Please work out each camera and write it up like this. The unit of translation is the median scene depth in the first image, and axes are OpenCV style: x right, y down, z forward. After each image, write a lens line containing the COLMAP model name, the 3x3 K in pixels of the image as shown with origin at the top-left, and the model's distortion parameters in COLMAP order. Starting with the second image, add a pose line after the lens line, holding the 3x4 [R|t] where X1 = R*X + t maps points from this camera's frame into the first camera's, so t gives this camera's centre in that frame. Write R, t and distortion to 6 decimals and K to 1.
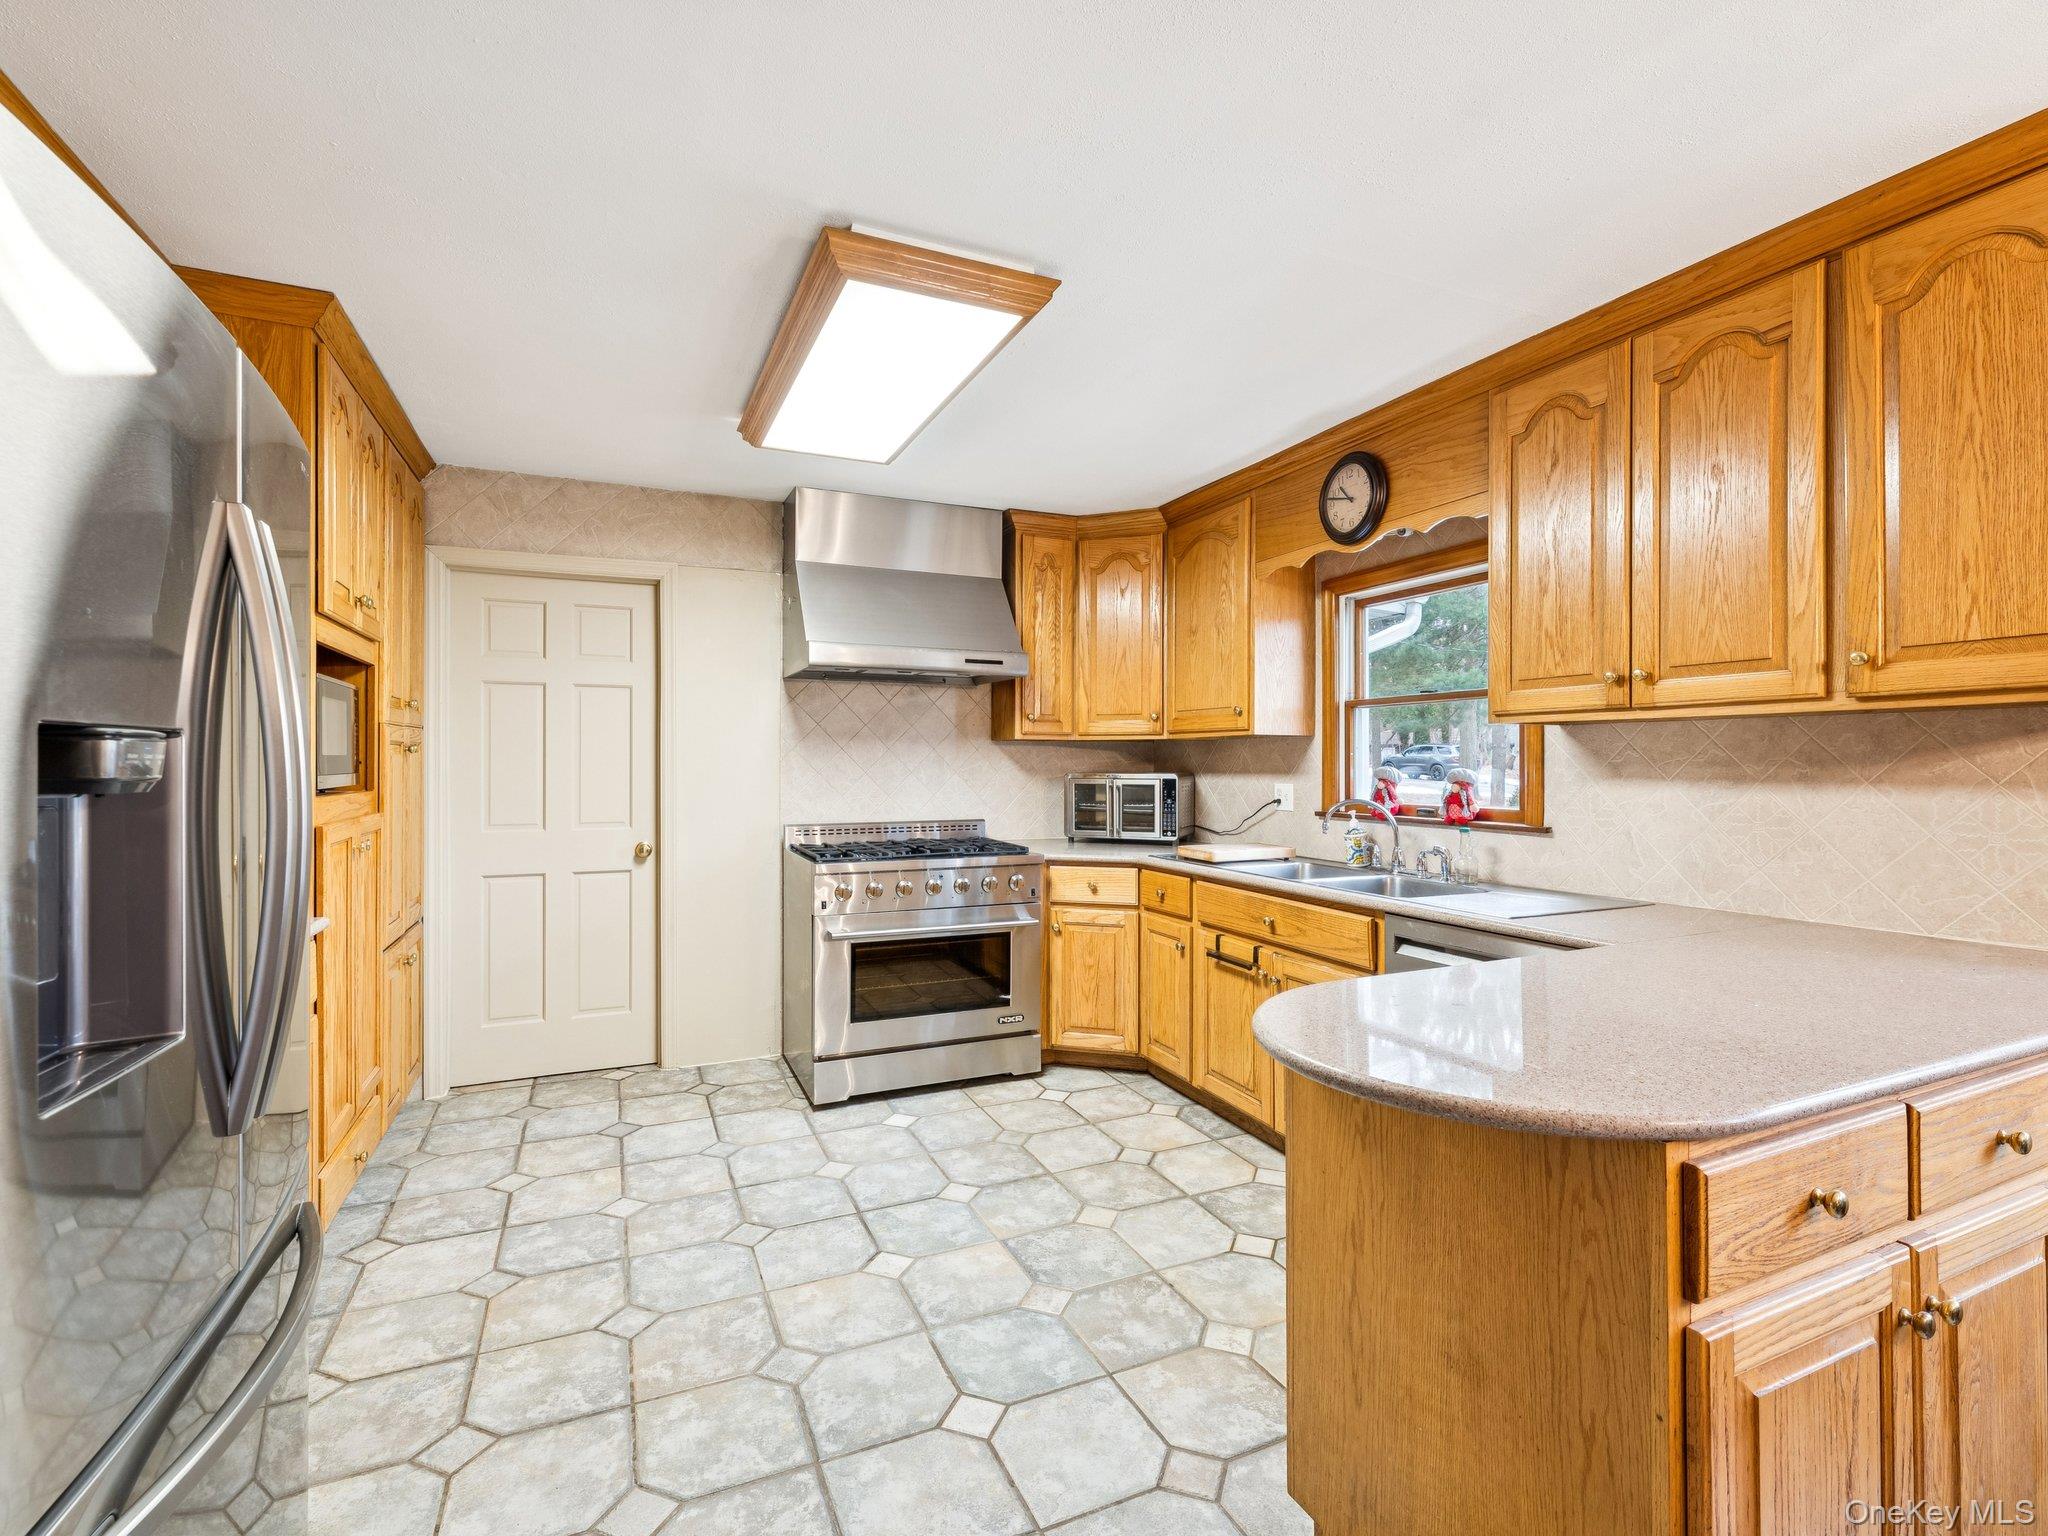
lens RADIAL K [[933.7, 0, 1024.0], [0, 933.7, 768.0], [0, 0, 1]] dist [-0.002767, -0.000196]
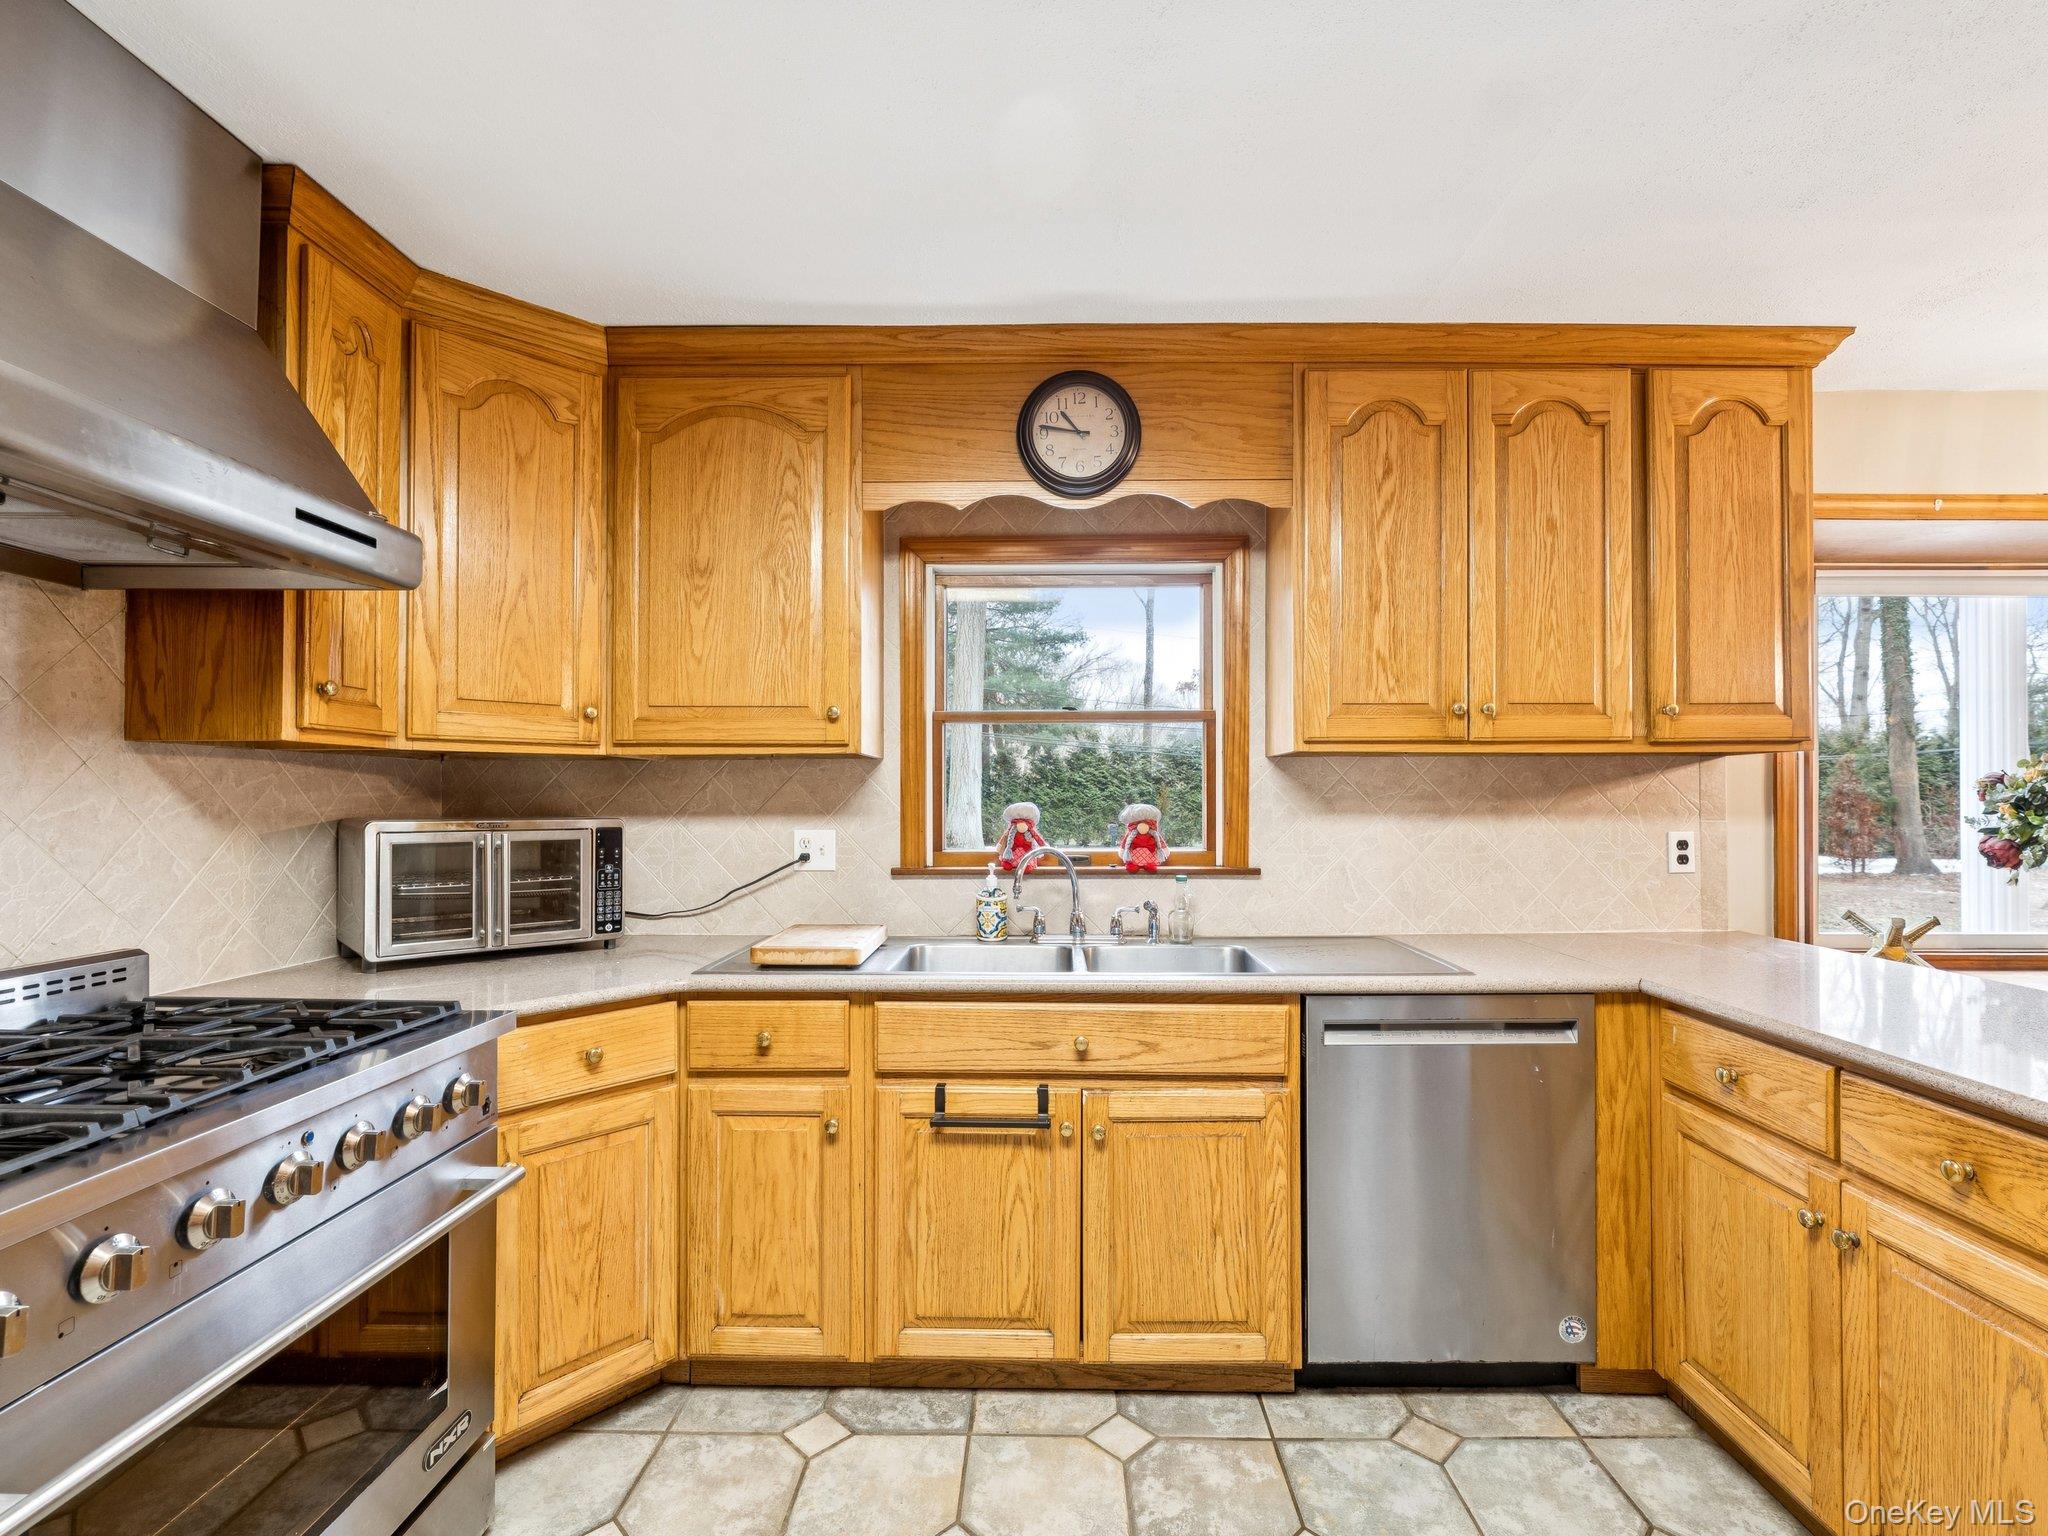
lens RADIAL K [[956.6, 0, 1040.1], [0, 956.6, 795.9], [0, 0, 1]] dist [-0.001873, 0.000236]
pose [[0.419790, 0.002365, 0.907618, -0.319297], [0.006828, 0.999960, -0.005763, -0.002523], [-0.907596, 0.008617, 0.419757, 0.680857]]
